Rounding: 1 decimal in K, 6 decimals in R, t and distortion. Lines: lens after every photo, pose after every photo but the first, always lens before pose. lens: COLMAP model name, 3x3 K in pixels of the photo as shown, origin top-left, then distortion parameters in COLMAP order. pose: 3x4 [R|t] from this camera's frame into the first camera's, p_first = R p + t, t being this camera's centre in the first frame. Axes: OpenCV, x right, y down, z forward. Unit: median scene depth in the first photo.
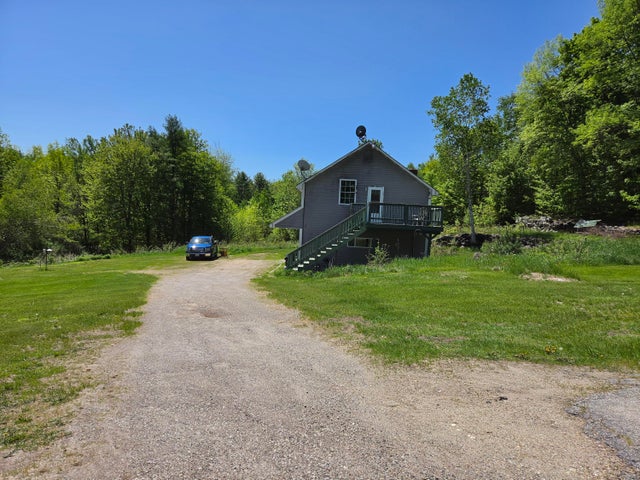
lens RADIAL K [[427.8, 0, 321.3], [0, 427.8, 240.5], [0, 0, 1]] dist [0.005514, 0.000731]
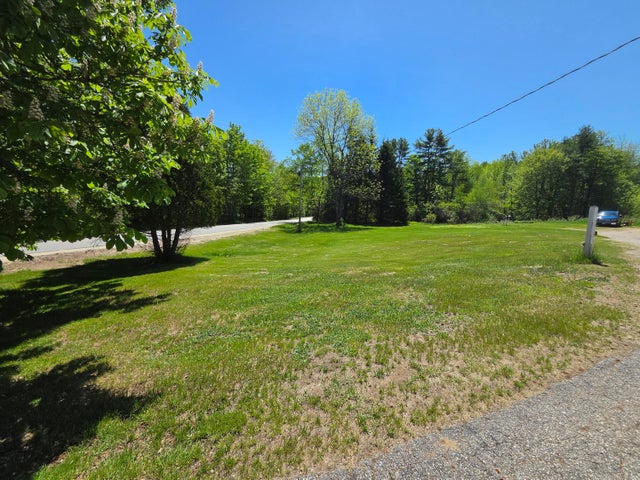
lens RADIAL K [[264.0, 0, 321.2], [0, 264.0, 245.0], [0, 0, 1]] dist [0.000231, 0.001335]
pose [[0.498300, 0.115615, -0.859261, 0.014987], [-0.025725, 0.992604, 0.118638, 0.018335], [0.866623, -0.037013, 0.497589, -0.227633]]
